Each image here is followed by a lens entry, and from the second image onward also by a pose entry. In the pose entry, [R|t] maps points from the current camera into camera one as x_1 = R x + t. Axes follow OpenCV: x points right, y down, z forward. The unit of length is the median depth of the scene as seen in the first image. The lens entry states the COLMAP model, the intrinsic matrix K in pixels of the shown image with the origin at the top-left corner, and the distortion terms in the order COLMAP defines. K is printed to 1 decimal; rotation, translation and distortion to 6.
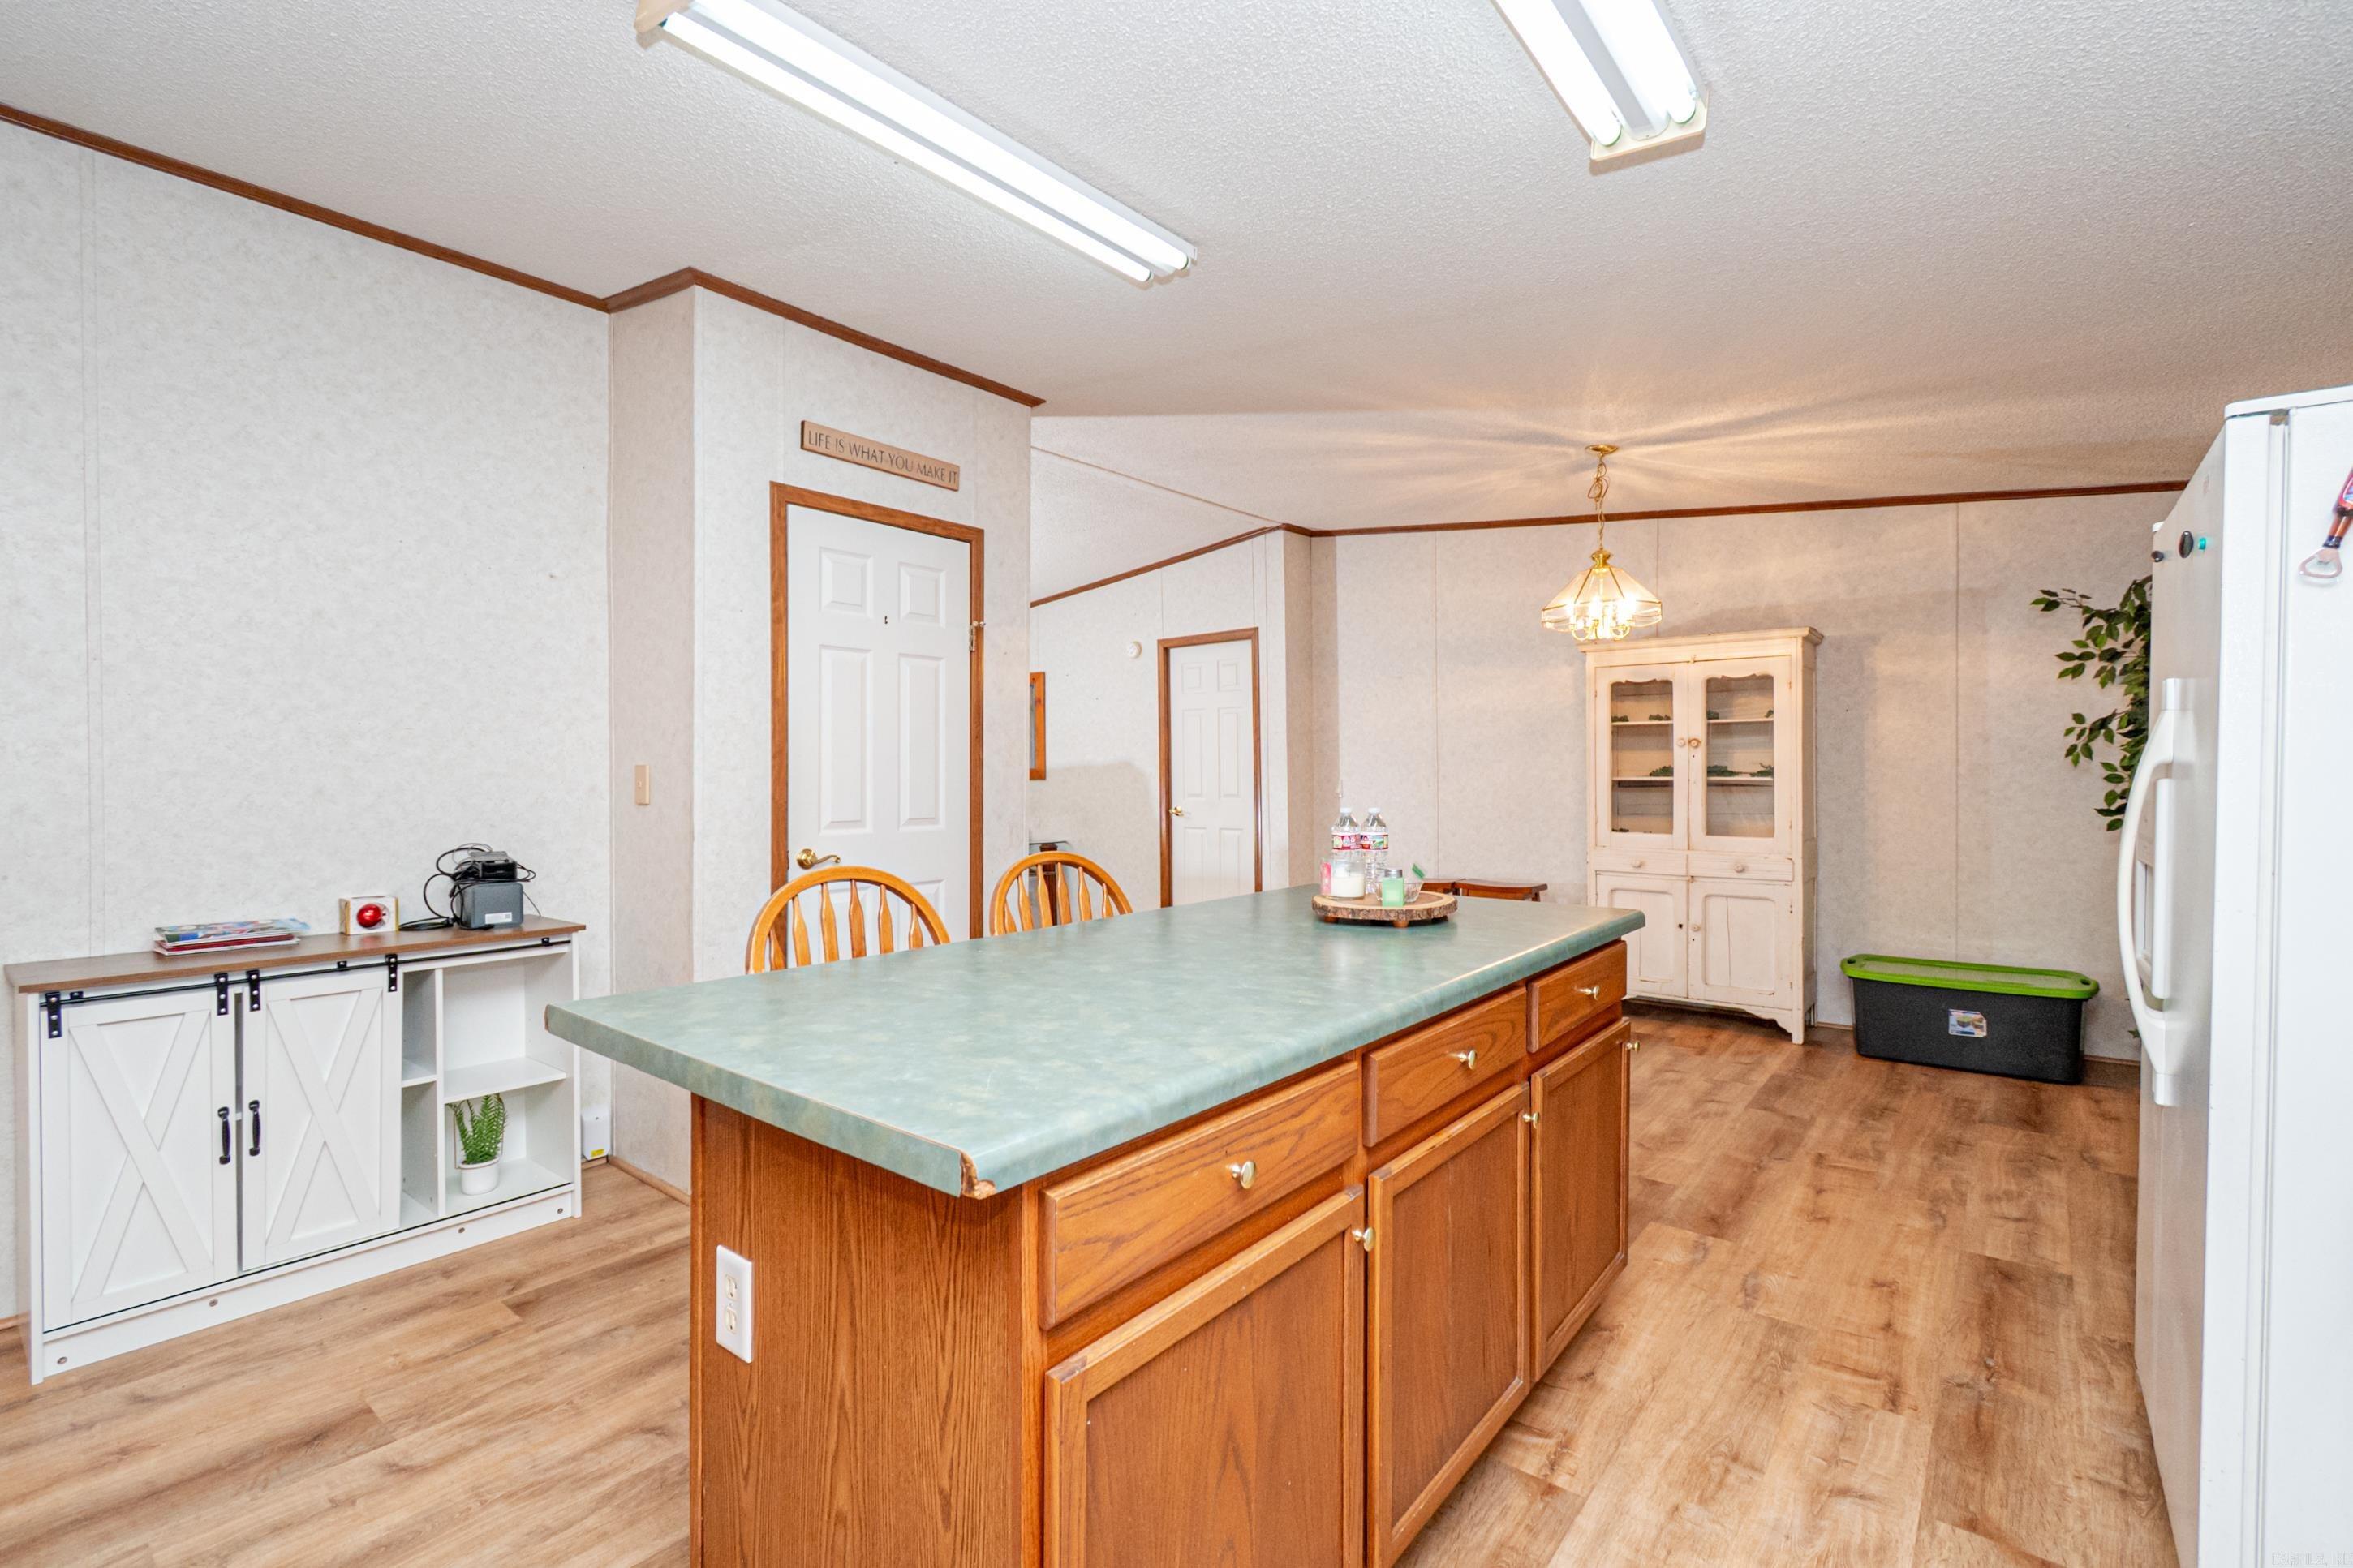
lens RADIAL K [[1043.7, 0, 1191.2], [0, 1043.7, 777.3], [0, 0, 1]] dist [0.007840, -0.004637]
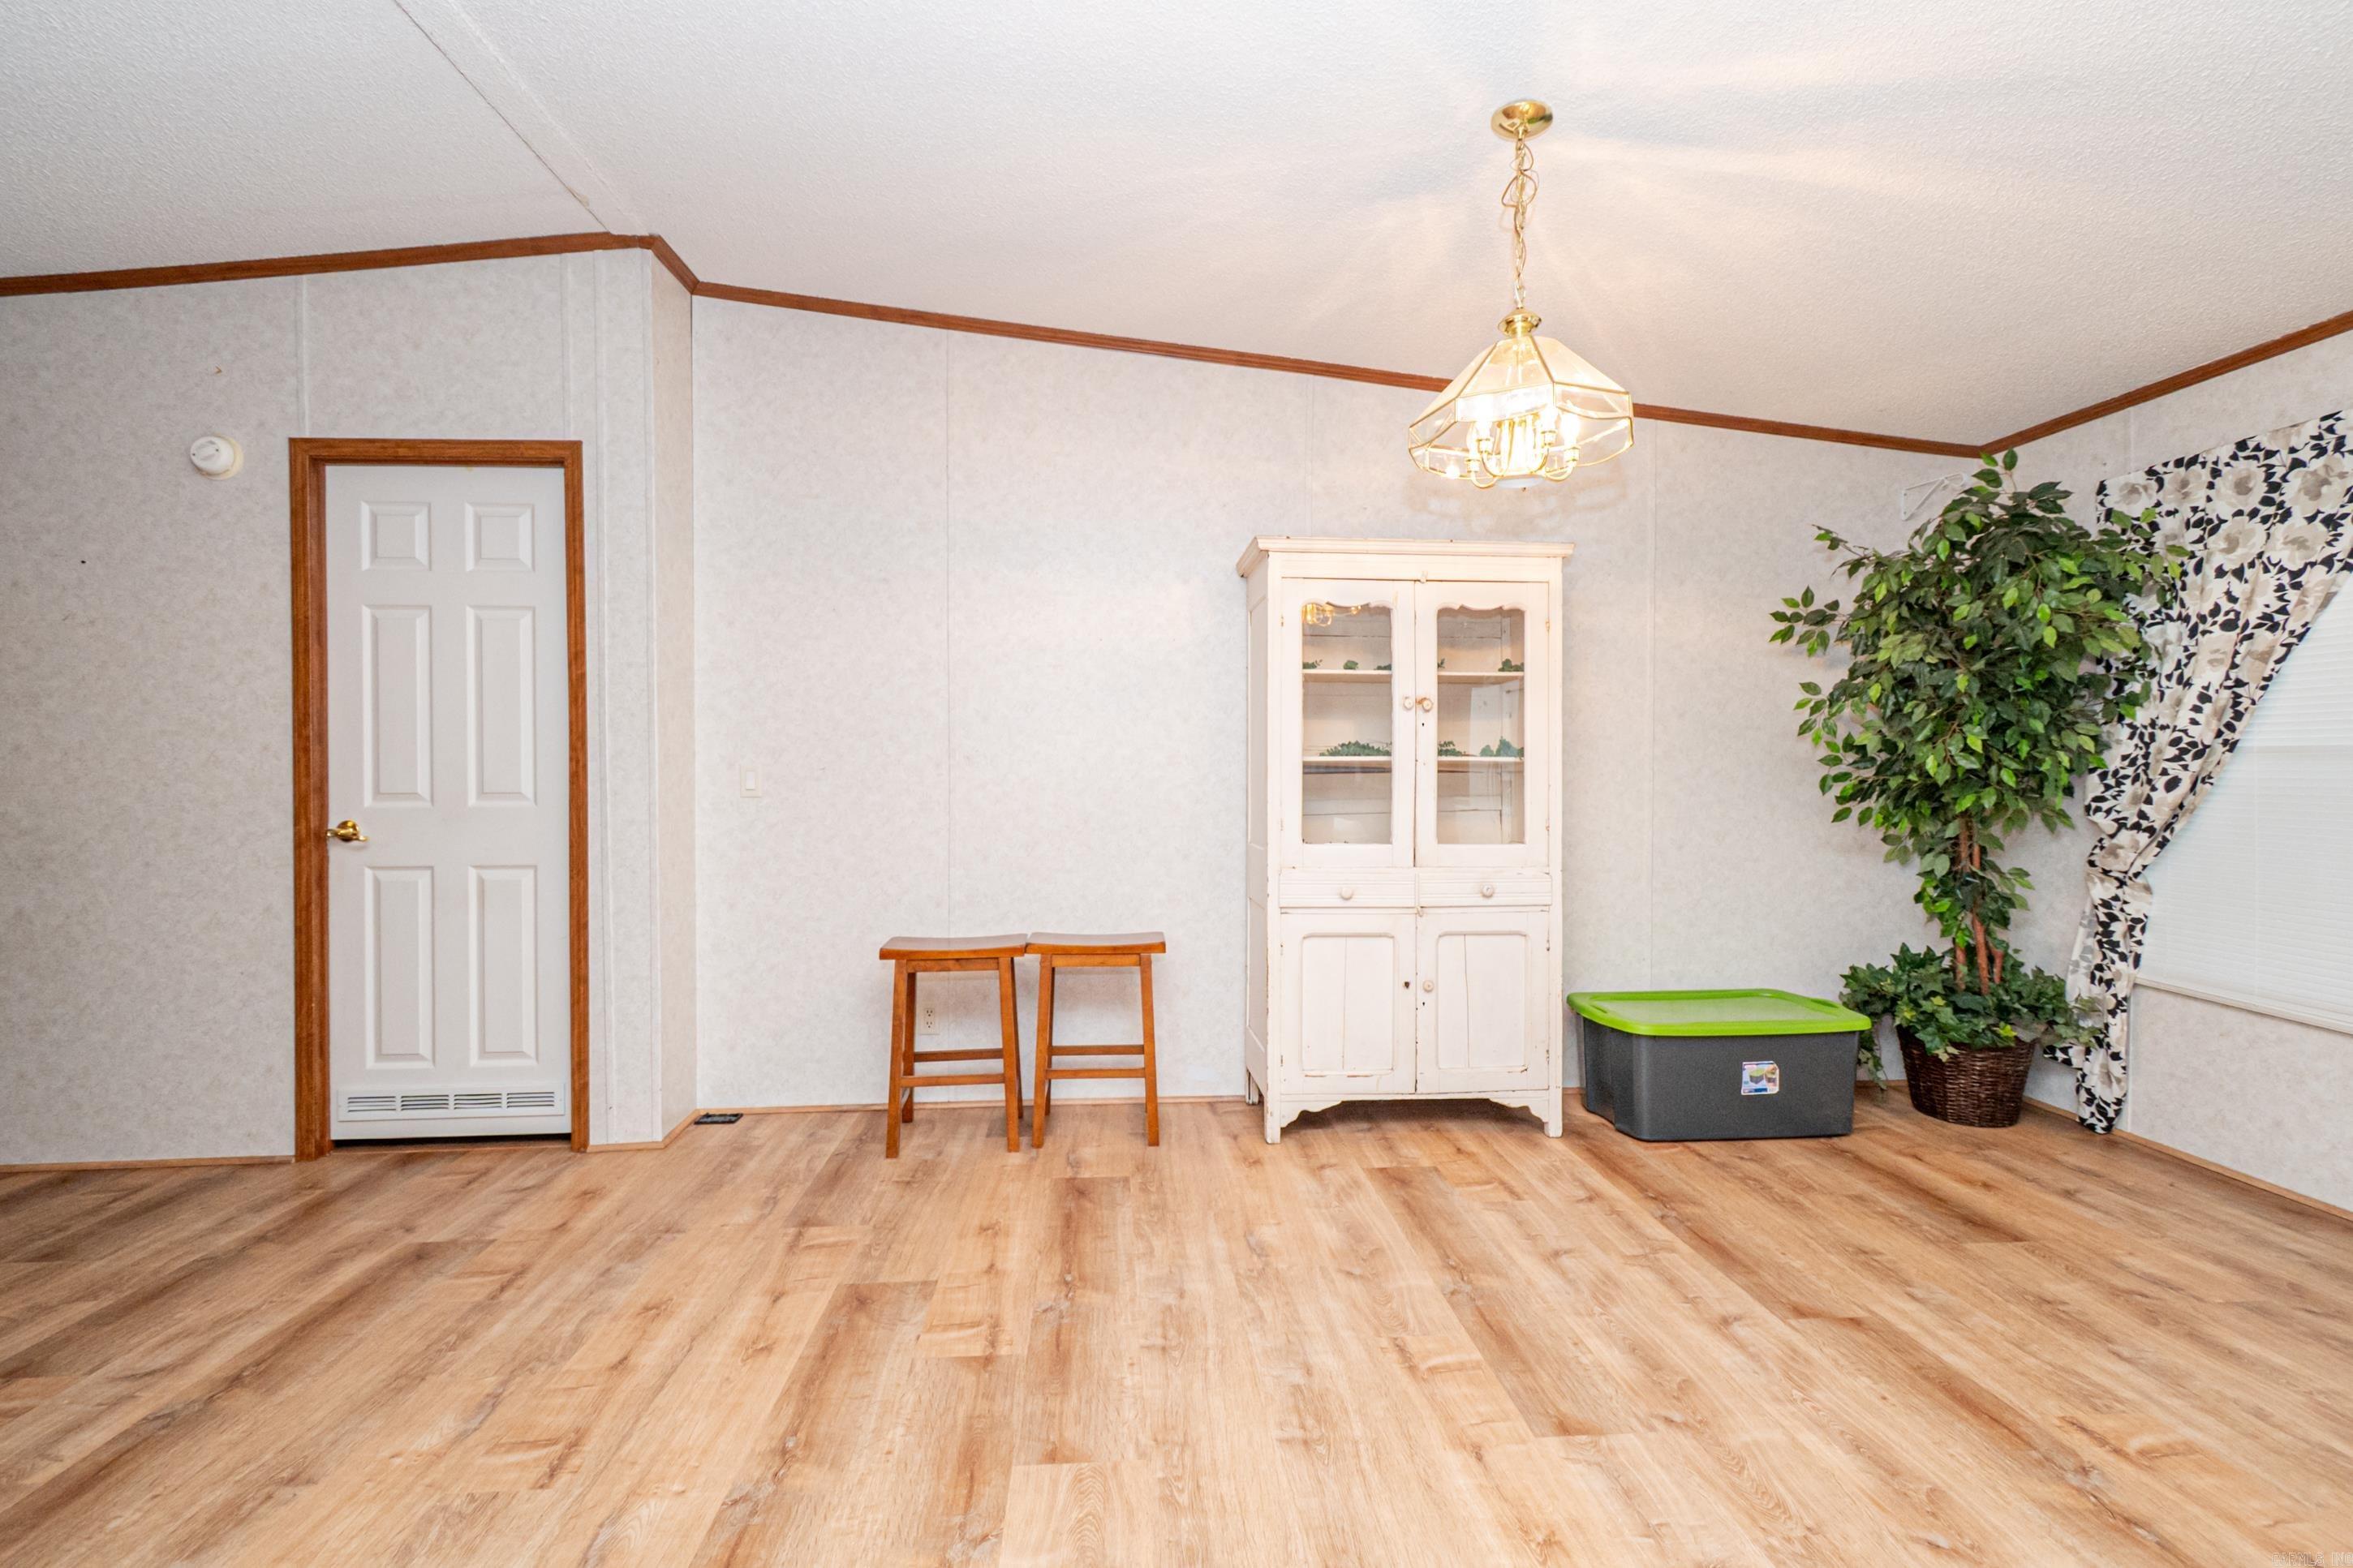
lens RADIAL K [[1043.7, 0, 1177.9], [0, 1043.7, 787.2], [0, 0, 1]] dist [0.007840, -0.004637]
pose [[0.737540, -0.001544, 0.675301, -0.083782], [0.001295, 0.999999, 0.000872, 0.019420], [-0.675302, 0.000231, 0.737542, 0.668973]]
